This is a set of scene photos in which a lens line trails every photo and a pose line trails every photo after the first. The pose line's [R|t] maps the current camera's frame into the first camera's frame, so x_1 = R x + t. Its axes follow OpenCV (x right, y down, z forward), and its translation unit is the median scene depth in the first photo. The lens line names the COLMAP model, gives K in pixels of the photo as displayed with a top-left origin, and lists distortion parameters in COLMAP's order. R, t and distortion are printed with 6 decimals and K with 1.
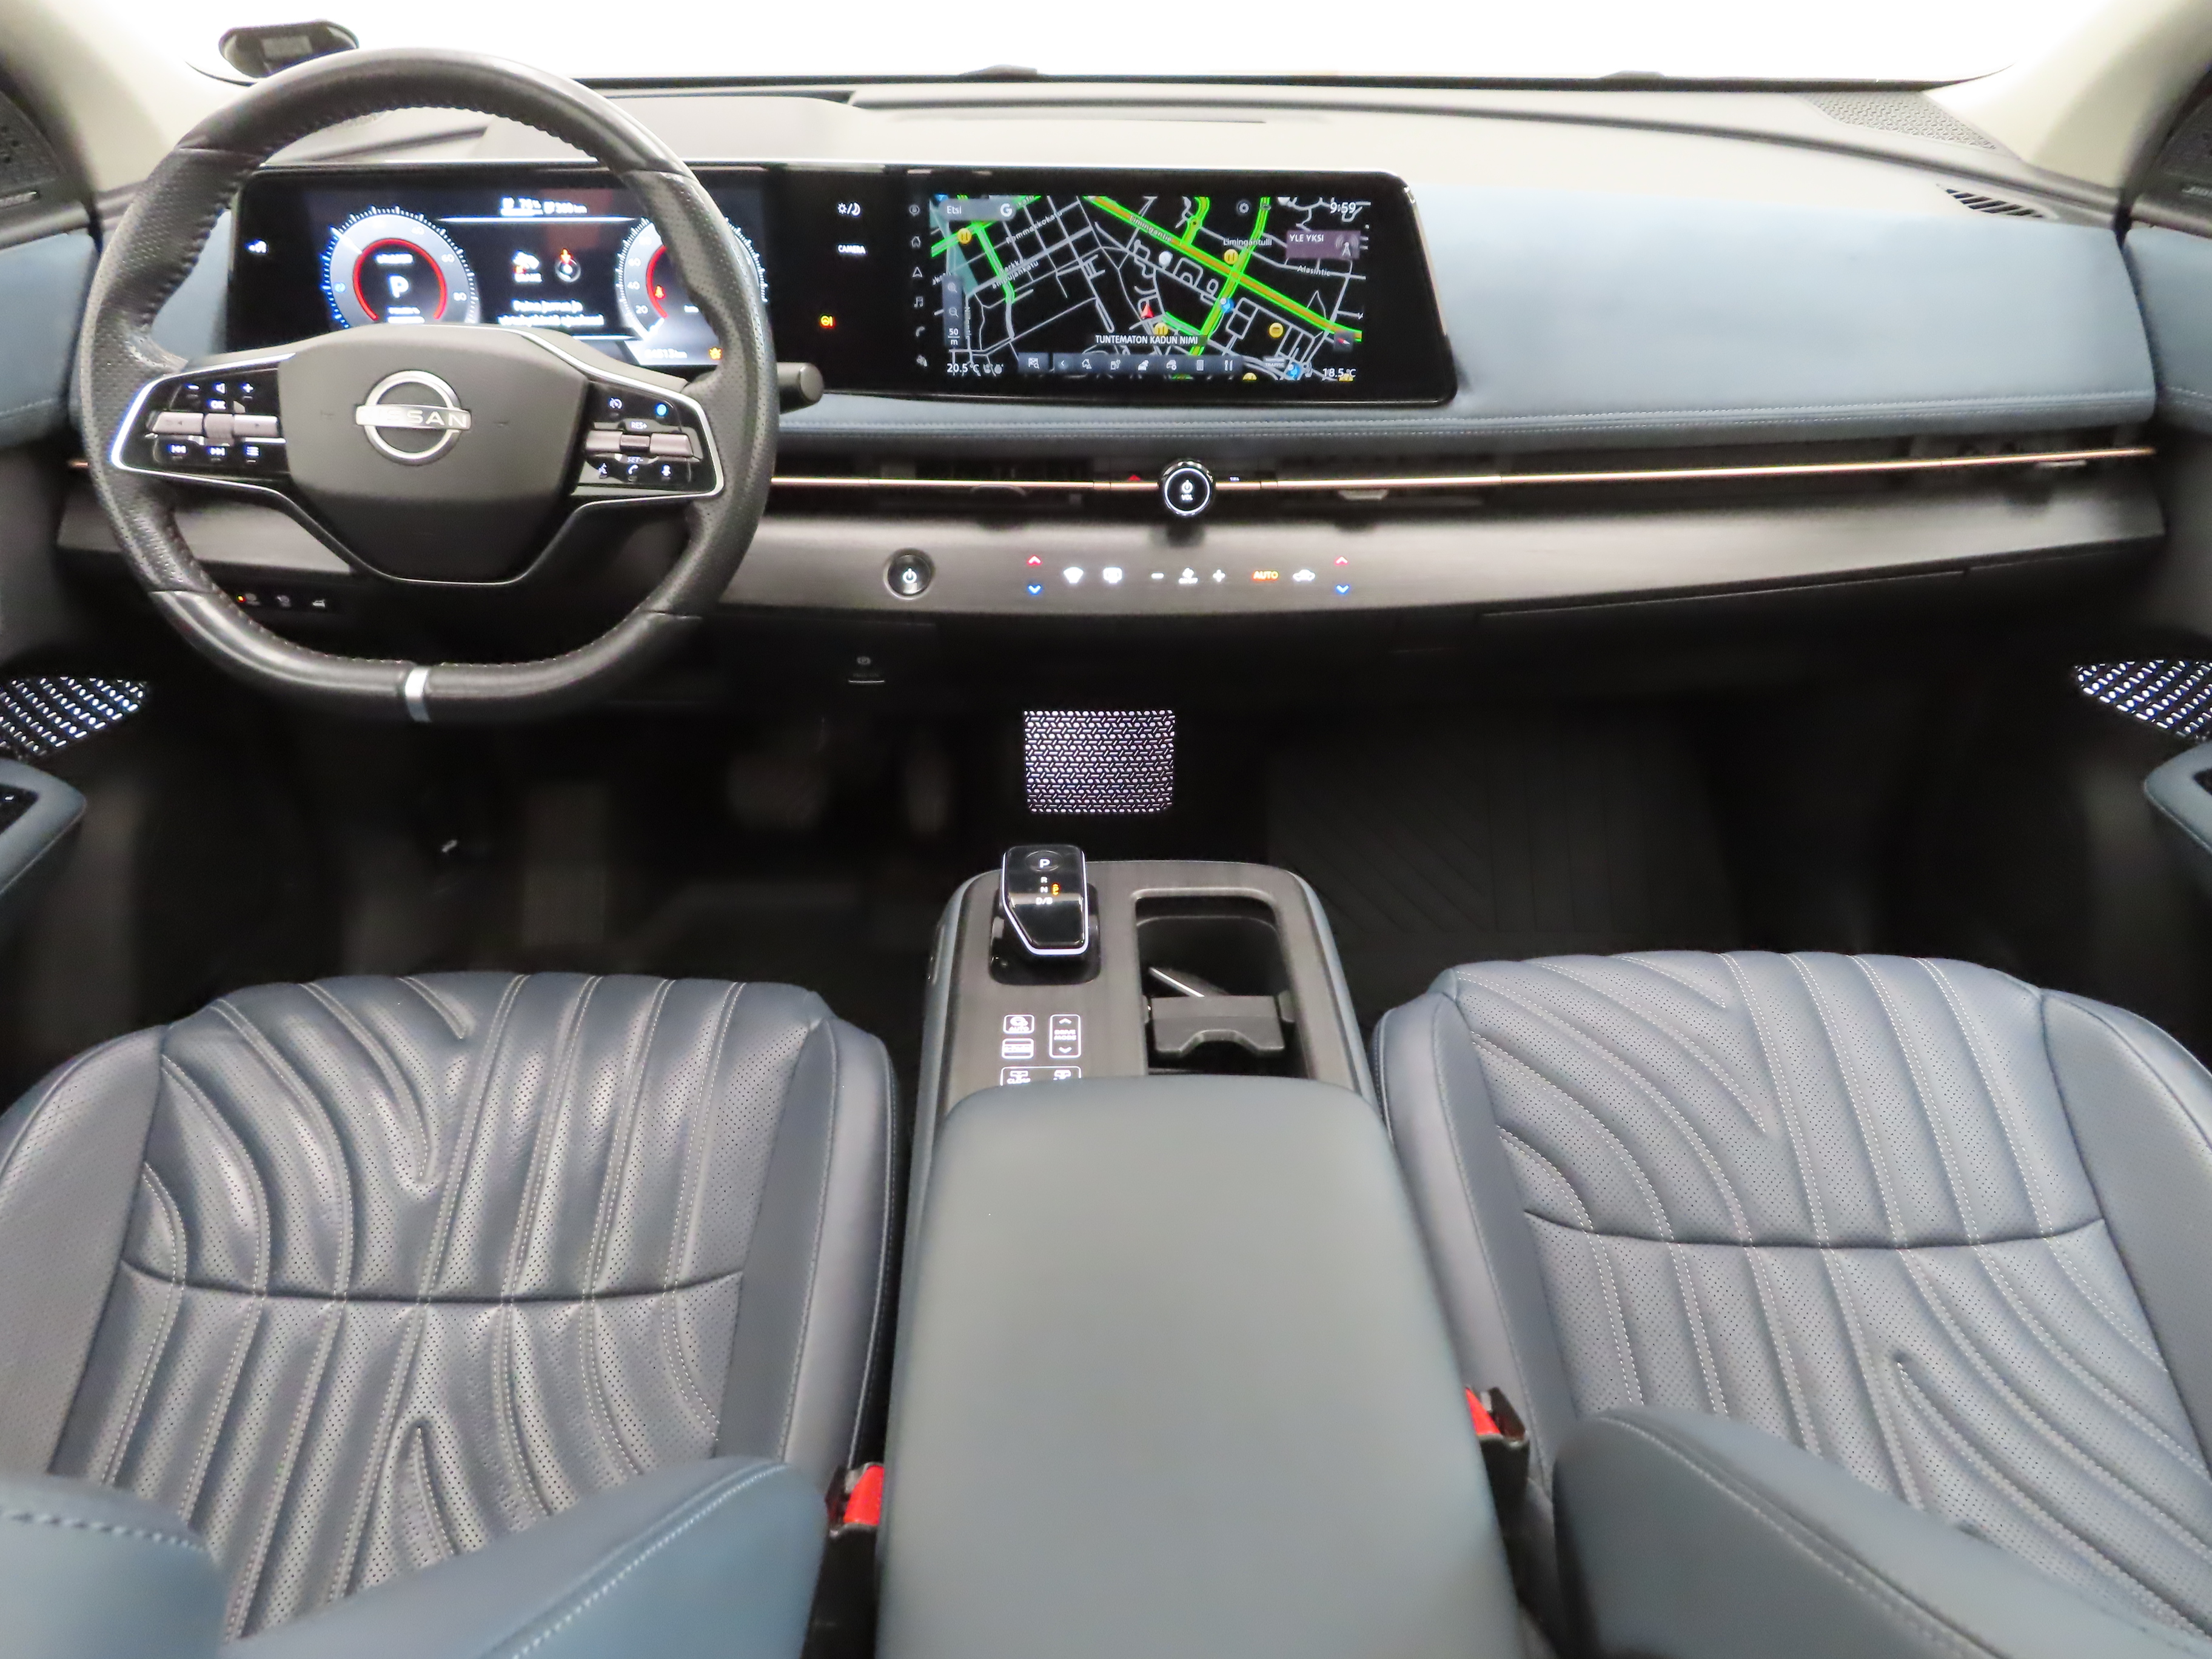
lens RADIAL K [[1548.5, 0, 1106.0], [0, 1548.5, 829.5], [0, 0, 1]] dist [-0.017078, 0.009501]
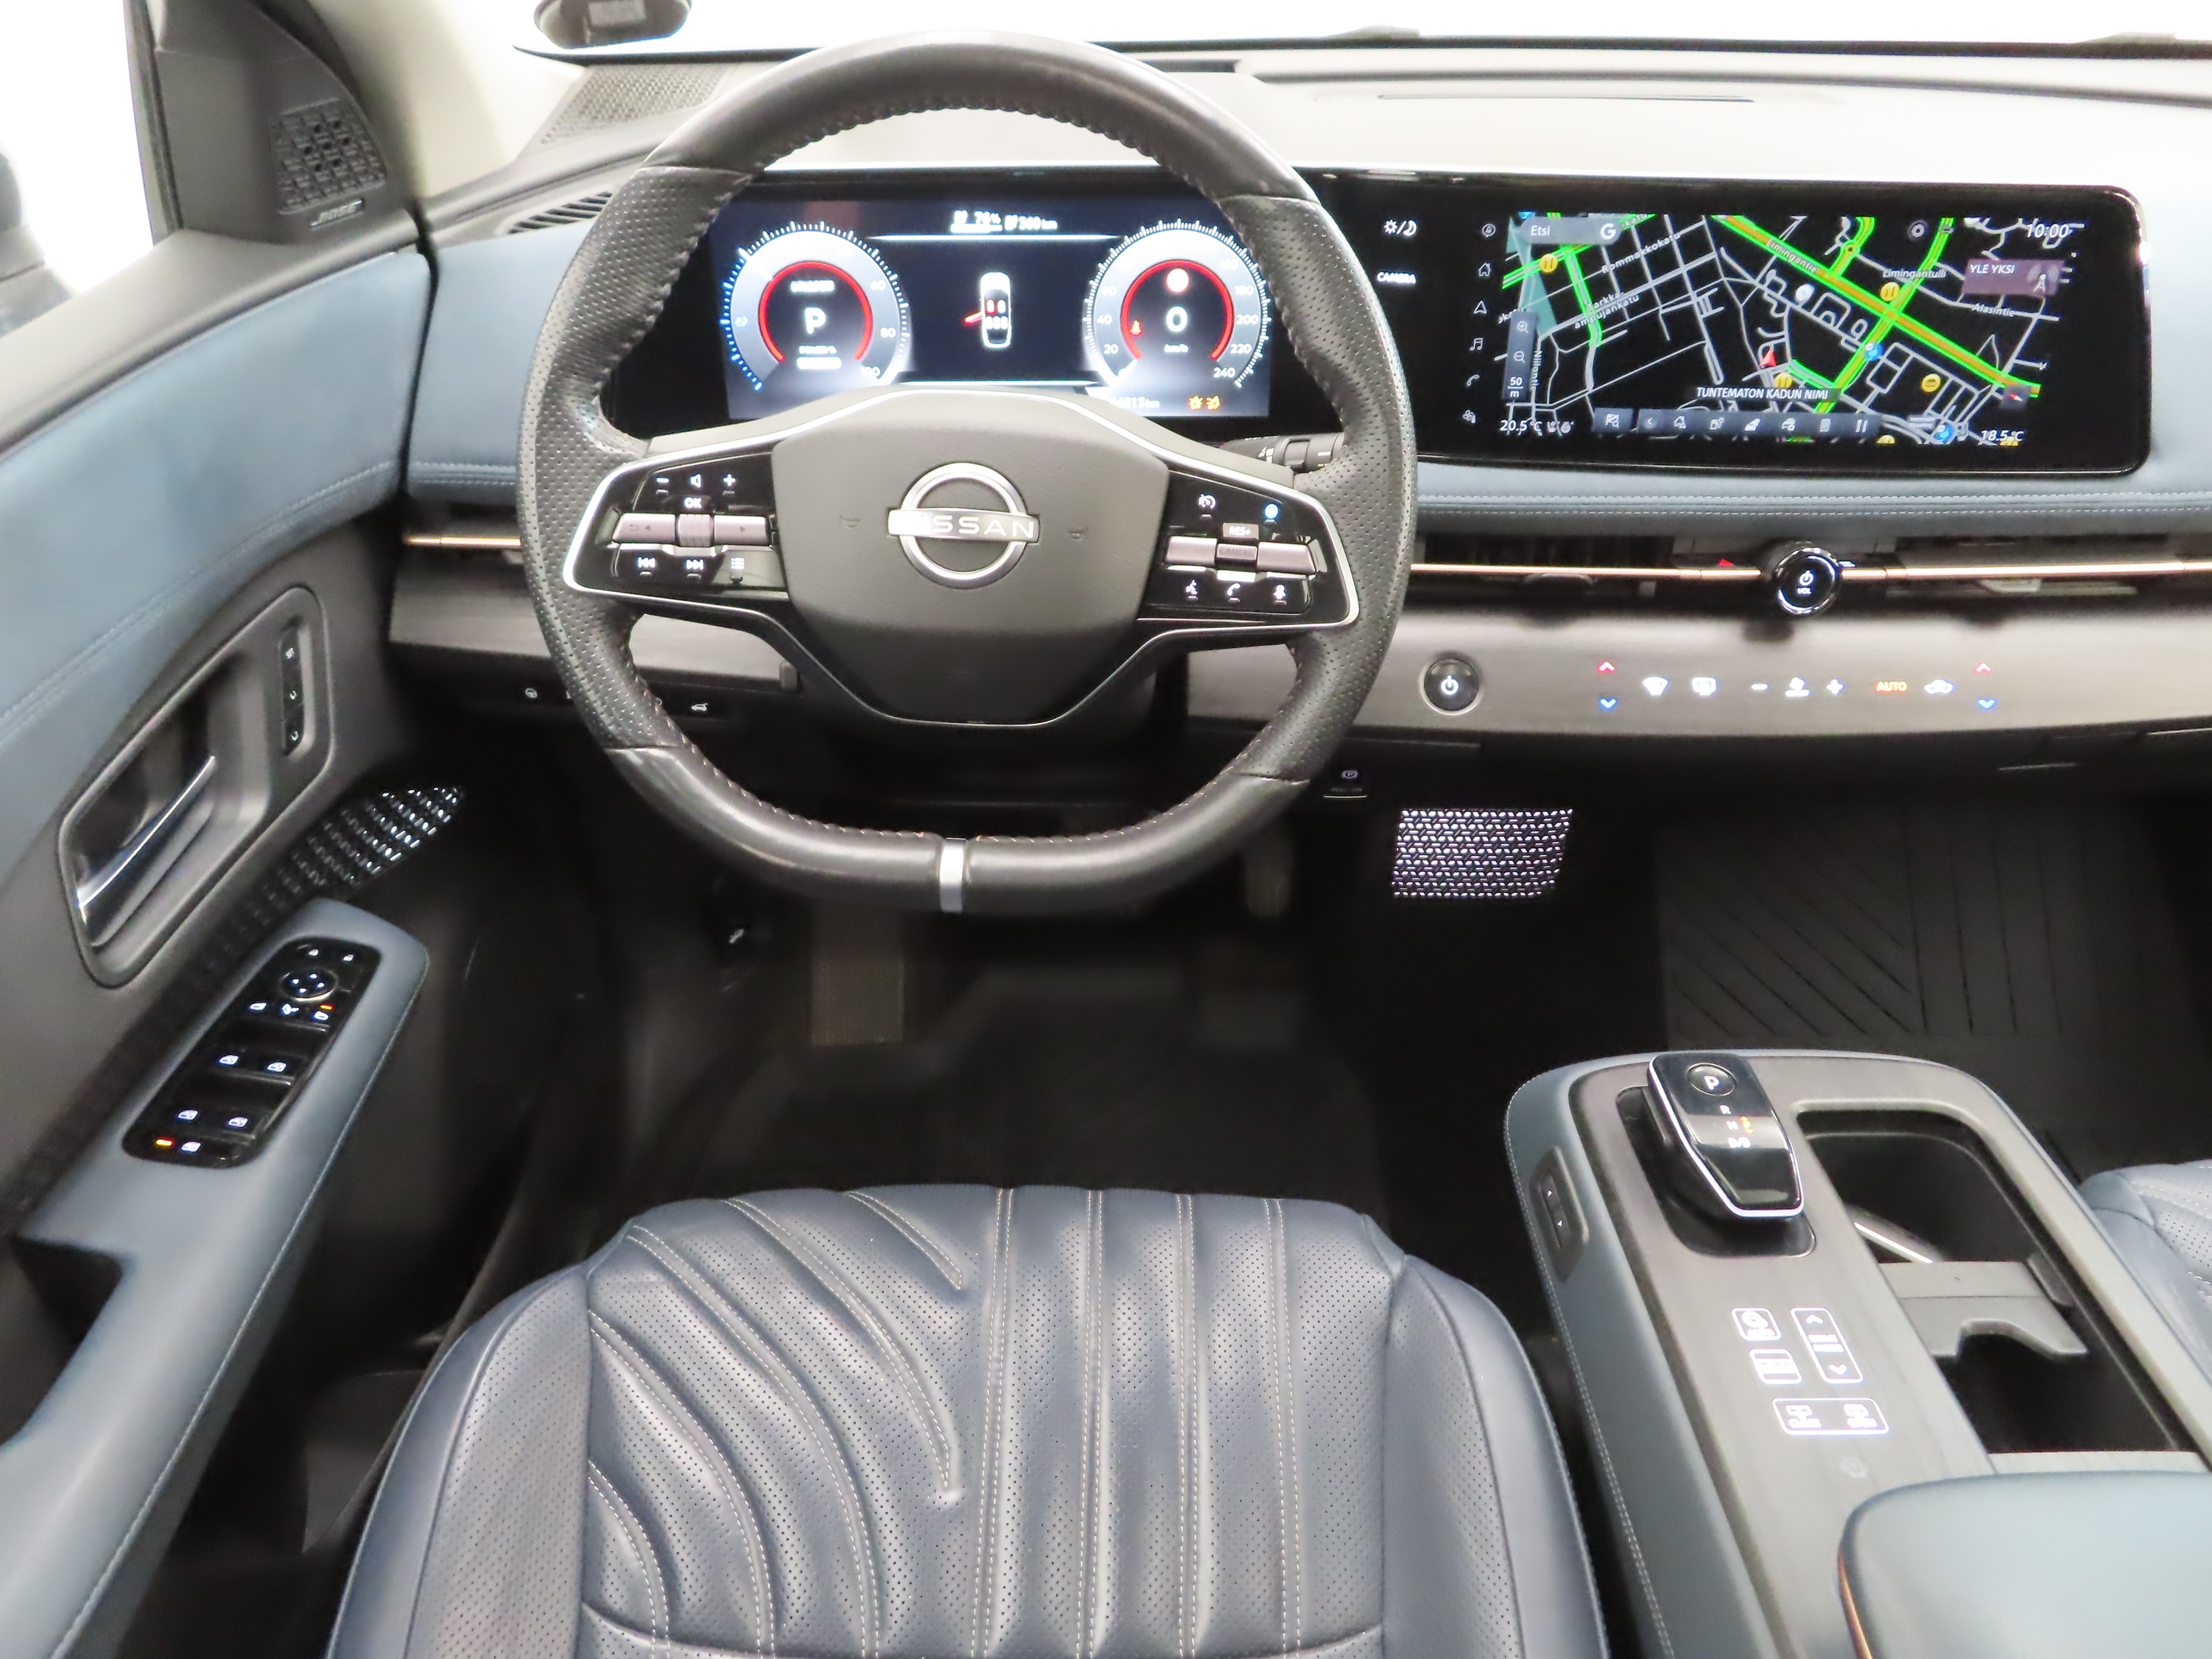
lens RADIAL K [[1548.5, 0, 1106.0], [0, 1548.5, 829.5], [0, 0, 1]] dist [-0.017078, 0.009501]
pose [[0.999919, 0.004366, -0.011915, -0.306509], [-0.003954, 0.999401, 0.034388, -0.119324], [0.012058, -0.034338, 0.999338, 0.194328]]
